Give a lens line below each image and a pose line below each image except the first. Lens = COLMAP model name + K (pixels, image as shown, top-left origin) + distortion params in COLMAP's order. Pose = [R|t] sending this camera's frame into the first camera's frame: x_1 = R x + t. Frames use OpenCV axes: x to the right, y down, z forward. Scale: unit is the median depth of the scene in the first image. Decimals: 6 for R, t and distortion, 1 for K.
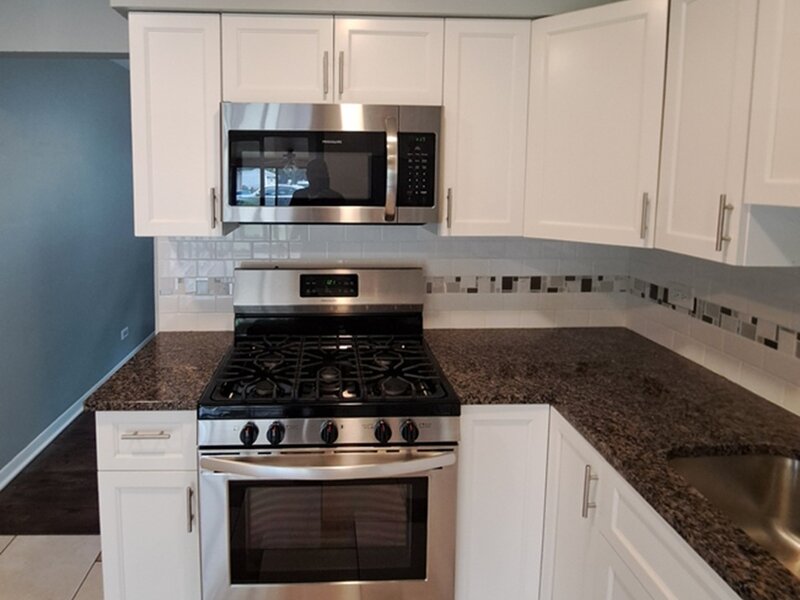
lens RADIAL K [[487.1, 0, 346.3], [0, 487.1, 218.9], [0, 0, 1]] dist [-0.007182, -0.003580]
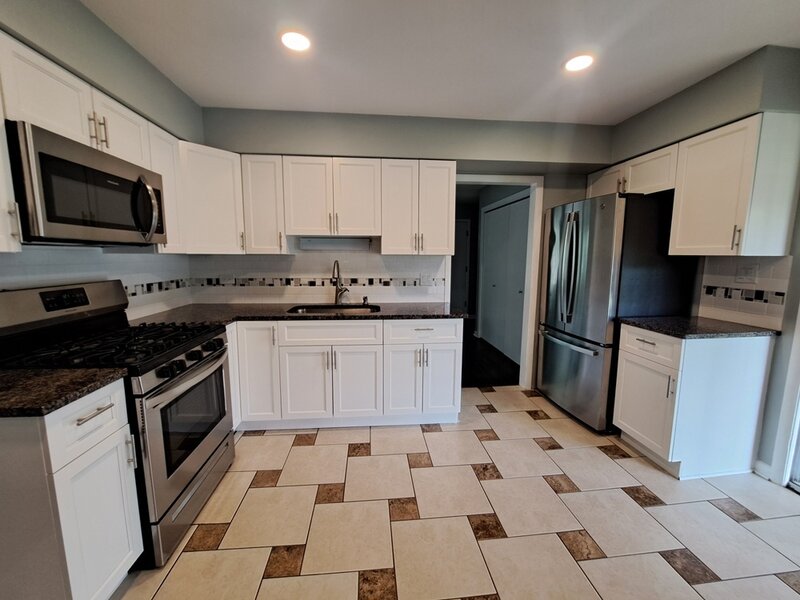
lens RADIAL K [[316.4, 0, 398.7], [0, 316.4, 295.6], [0, 0, 1]] dist [-0.013553, -0.000715]
pose [[-0.043399, -0.130573, 0.990488, -0.966949], [0.079344, 0.987840, 0.133700, 0.104780], [-0.995902, 0.084392, -0.032511, 0.231420]]
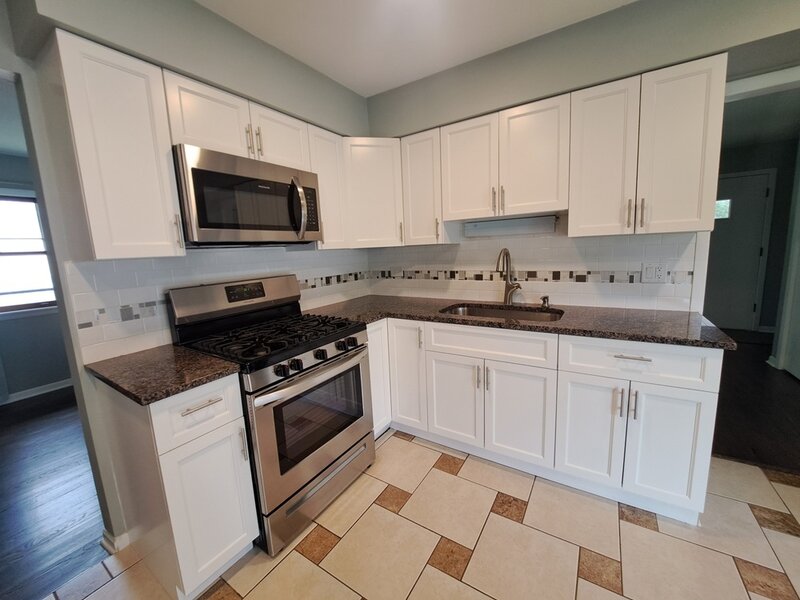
lens RADIAL K [[316.4, 0, 398.7], [0, 316.4, 295.6], [0, 0, 1]] dist [-0.013553, -0.000715]
pose [[0.578583, -0.156075, 0.800551, -0.608738], [0.120961, 0.987086, 0.105019, 0.120204], [-0.806604, 0.036073, 0.589991, 0.089042]]
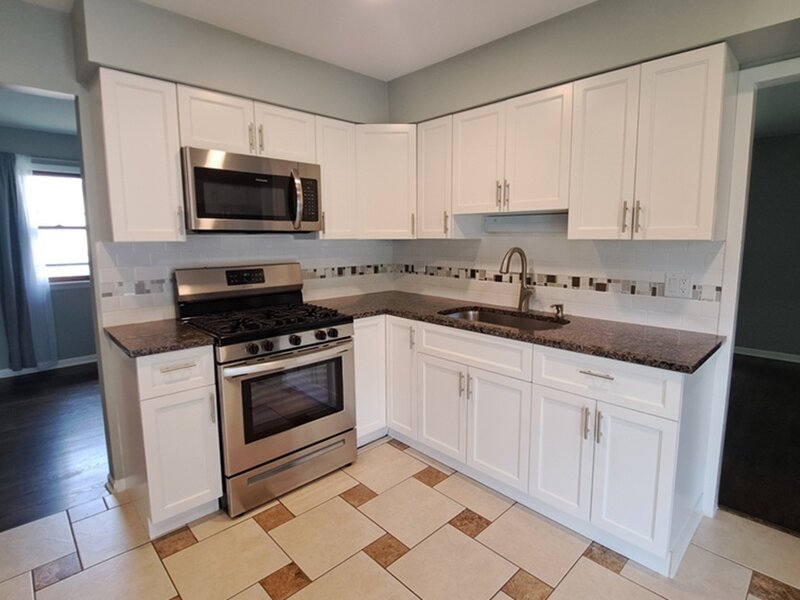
lens RADIAL K [[417.2, 0, 416.2], [0, 417.2, 288.1], [0, 0, 1]] dist [-0.011783, -0.001016]
pose [[0.740242, -0.093735, 0.665774, -0.590551], [0.066048, 0.995582, 0.066734, 0.138925], [-0.669088, -0.005426, 0.743163, -0.376059]]
